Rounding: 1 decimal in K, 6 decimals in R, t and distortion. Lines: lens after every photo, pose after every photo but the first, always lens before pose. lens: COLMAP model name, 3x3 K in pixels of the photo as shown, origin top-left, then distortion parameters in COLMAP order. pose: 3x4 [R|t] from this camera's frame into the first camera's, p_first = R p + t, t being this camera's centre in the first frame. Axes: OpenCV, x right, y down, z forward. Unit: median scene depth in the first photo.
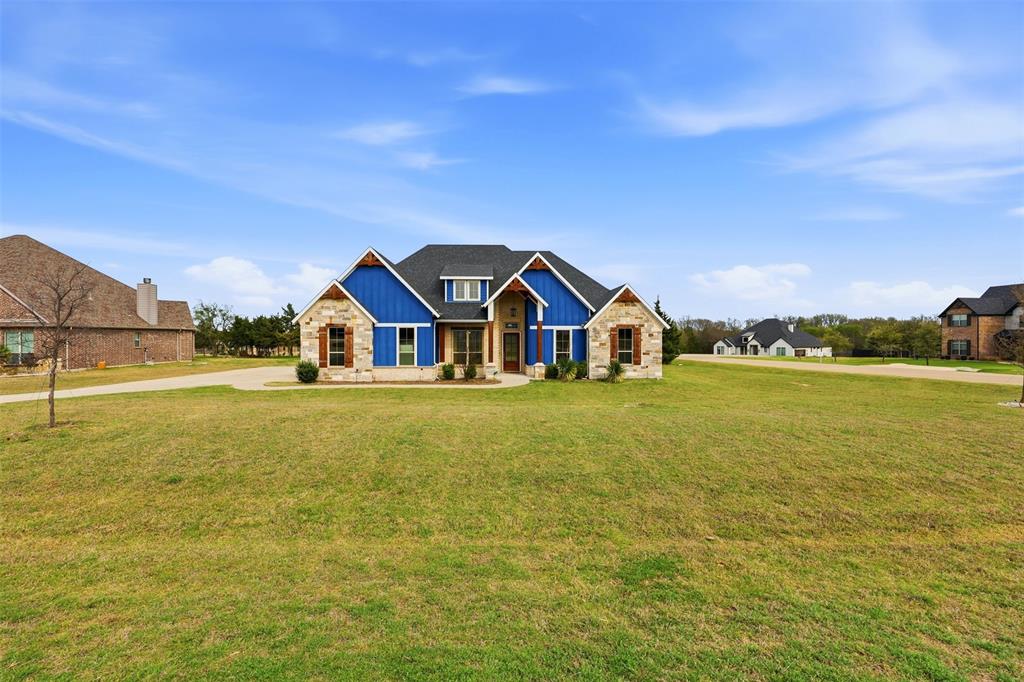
lens RADIAL K [[416.9, 0, 508.5], [0, 416.9, 344.0], [0, 0, 1]] dist [-0.000558, 0.000095]
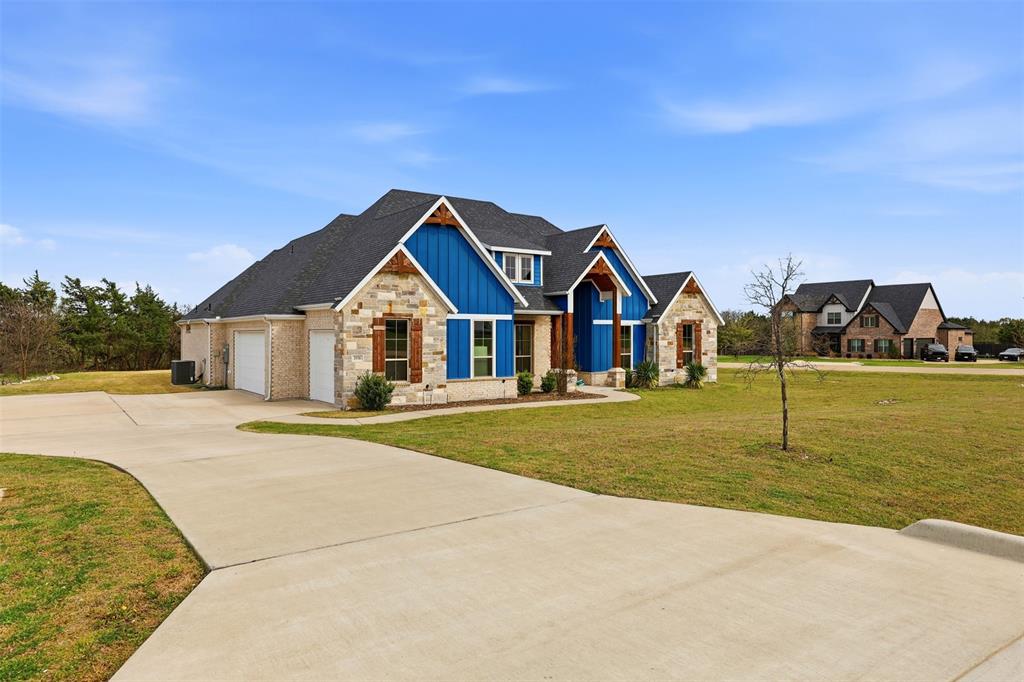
lens RADIAL K [[683.6, 0, 515.0], [0, 683.6, 338.2], [0, 0, 1]] dist [0.012418, 0.001475]
pose [[0.824891, -0.003568, 0.565281, -0.808888], [0.008029, 0.999953, -0.005405, -0.004586], [-0.565235, 0.008997, 0.824881, 0.055003]]
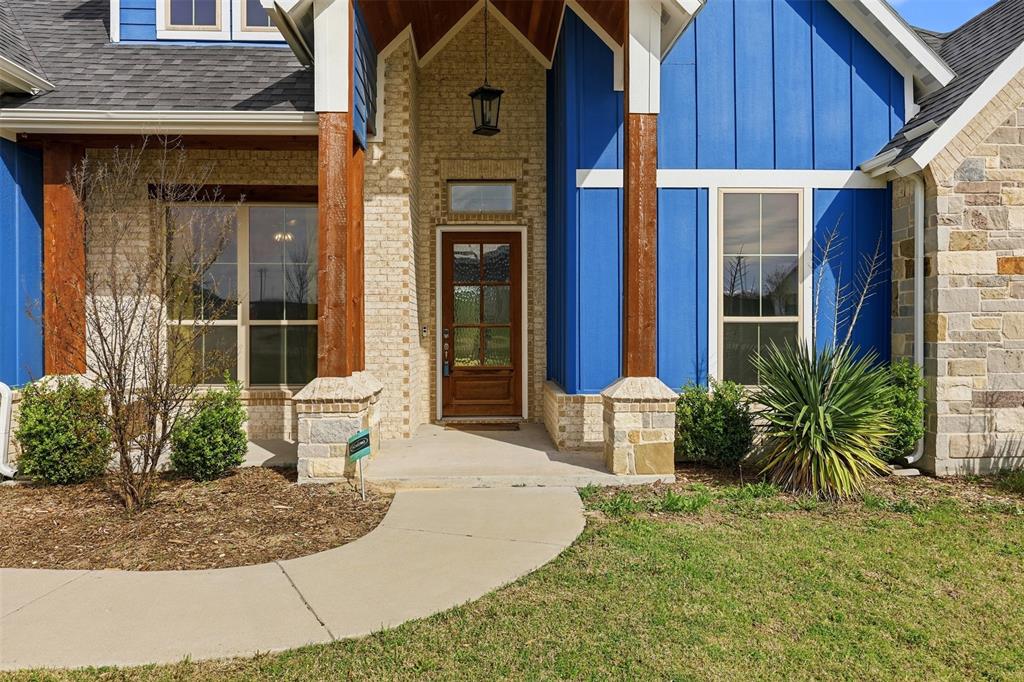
lens RADIAL K [[745.7, 0, 511.2], [0, 745.7, 336.6], [0, 0, 1]] dist [0.010376, 0.001346]
pose [[0.999981, 0.000257, 0.006148, 0.022914], [-0.000198, 0.999954, -0.009637, 0.032376], [-0.006151, 0.009636, 0.999935, 0.715214]]
